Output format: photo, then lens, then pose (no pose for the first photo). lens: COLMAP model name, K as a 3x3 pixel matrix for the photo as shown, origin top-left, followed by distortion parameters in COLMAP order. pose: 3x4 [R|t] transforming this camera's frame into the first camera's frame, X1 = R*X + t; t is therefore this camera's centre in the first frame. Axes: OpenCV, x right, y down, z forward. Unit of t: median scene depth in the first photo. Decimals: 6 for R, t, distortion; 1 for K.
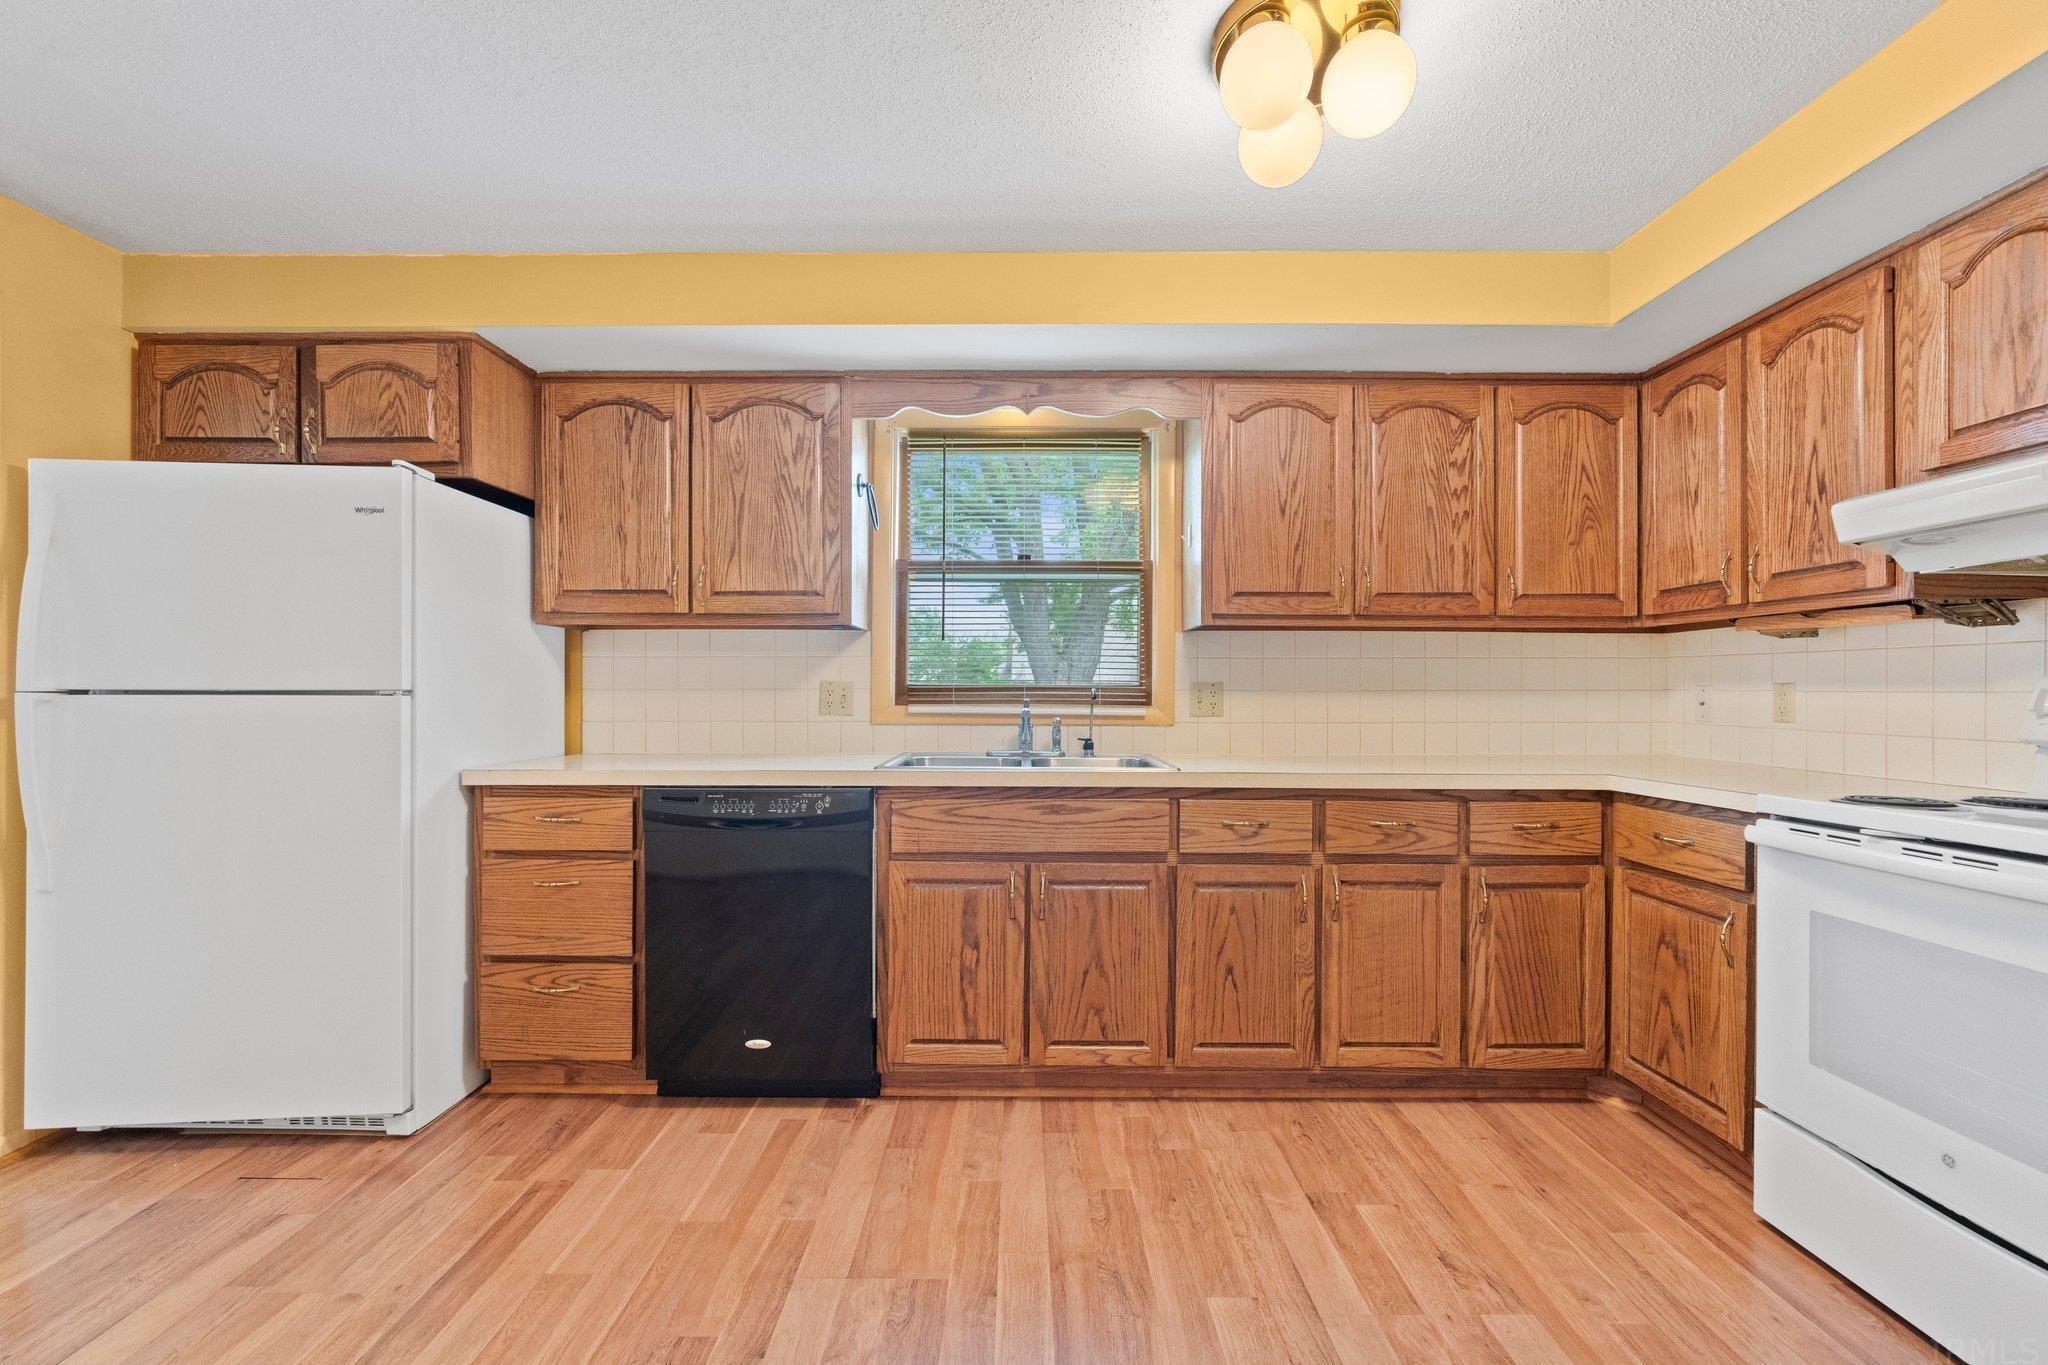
lens RADIAL K [[856.8, 0, 1019.6], [0, 856.8, 685.1], [0, 0, 1]] dist [0.000937, 0.000799]
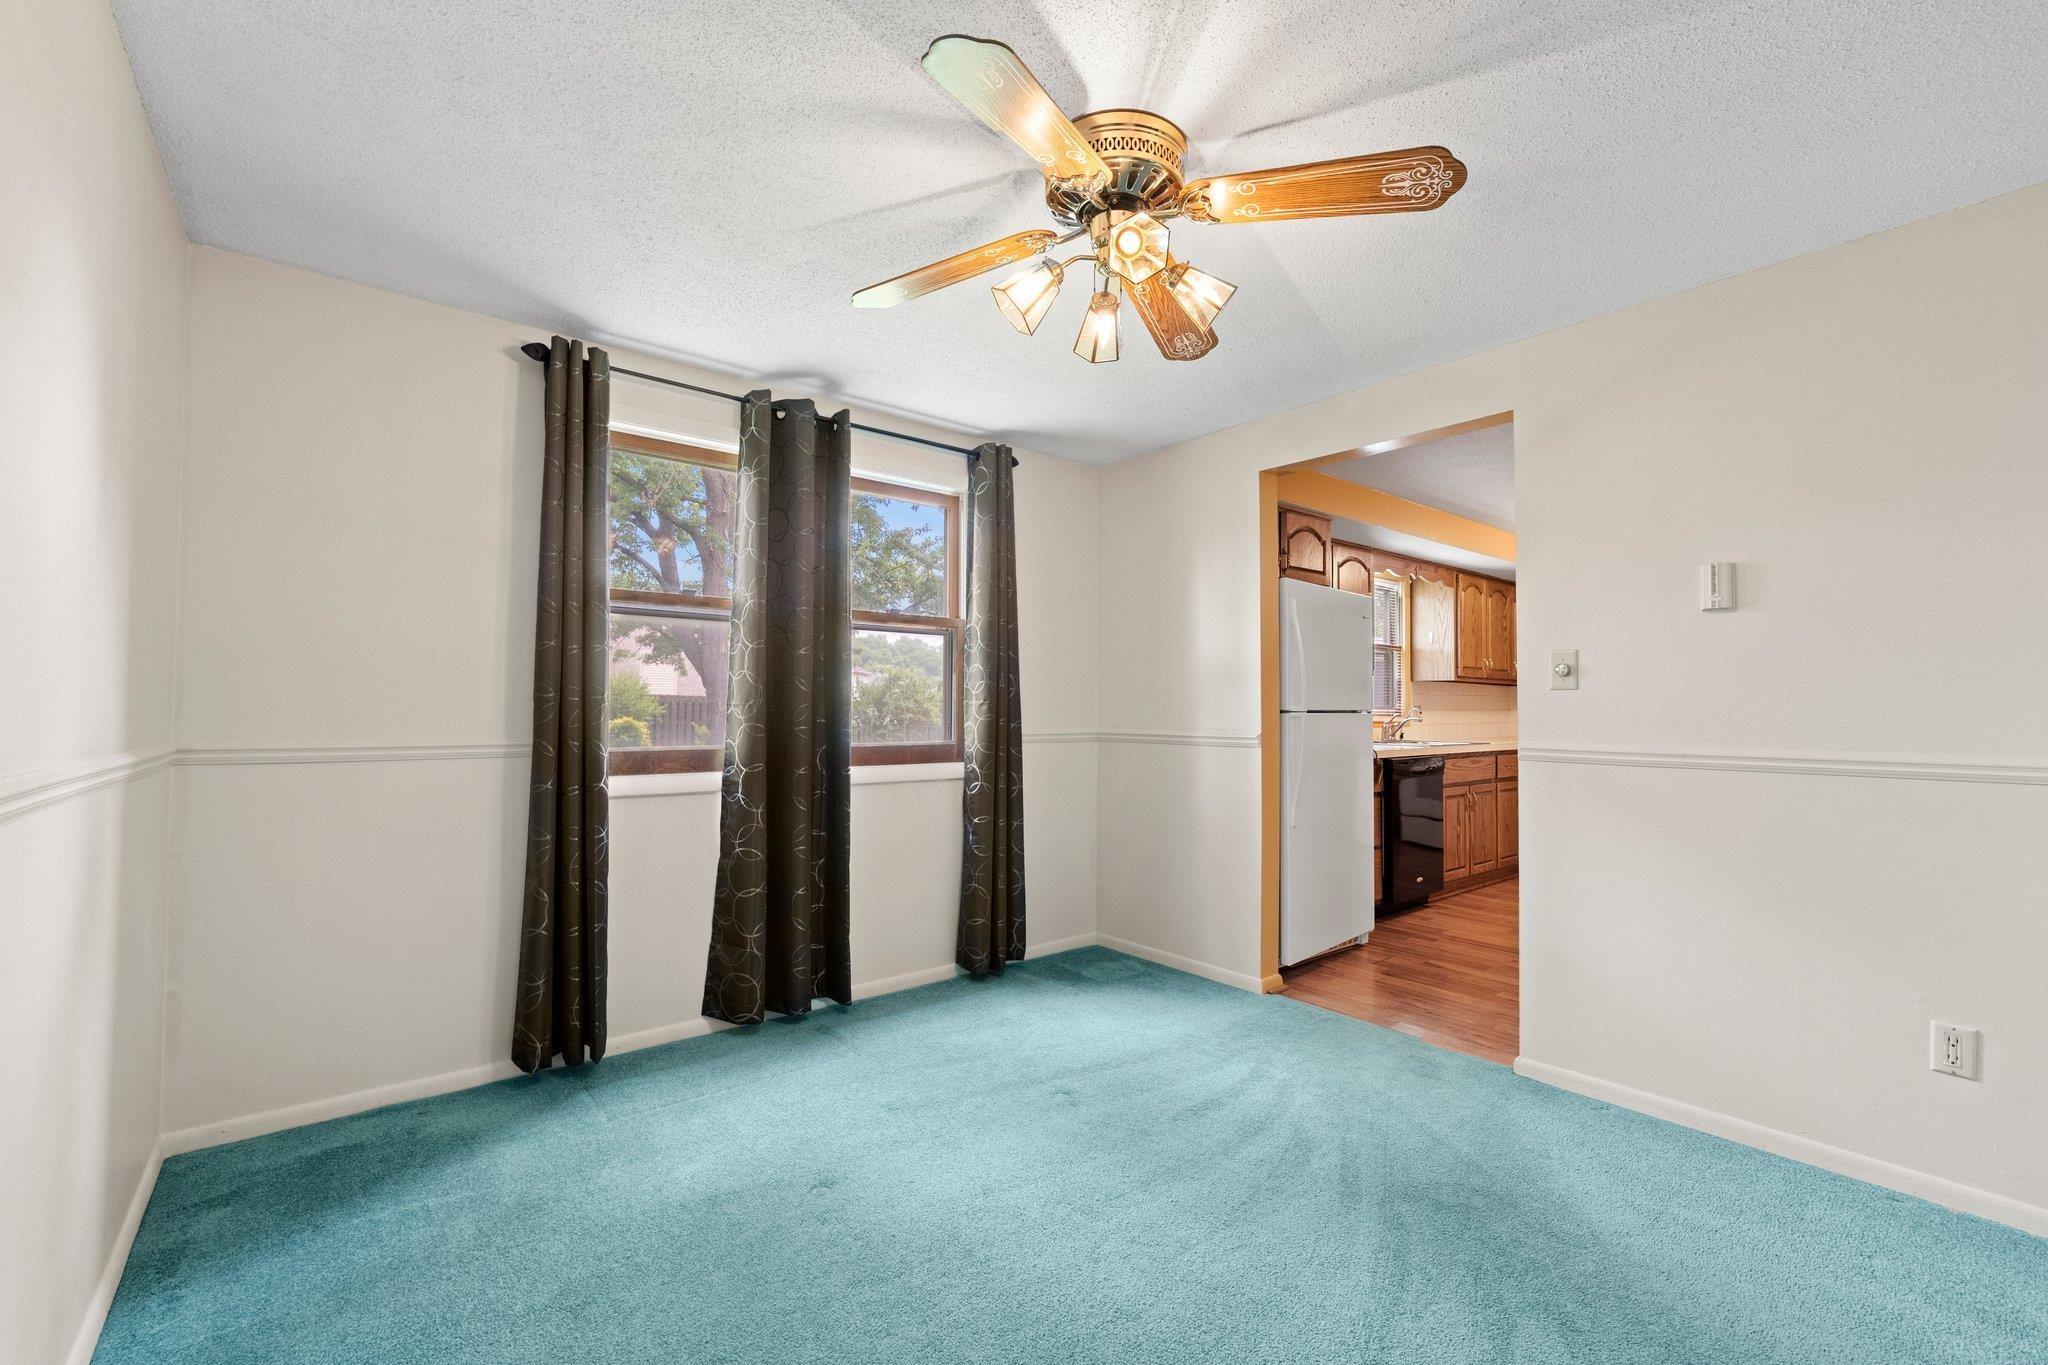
lens RADIAL K [[856.8, 0, 1020.0], [0, 856.8, 686.8], [0, 0, 1]] dist [0.000937, 0.000799]
pose [[0.769884, 0.014699, 0.638014, -2.343451], [-0.000479, 0.999748, -0.022455, -0.002786], [-0.638183, 0.016982, 0.769697, 0.011833]]
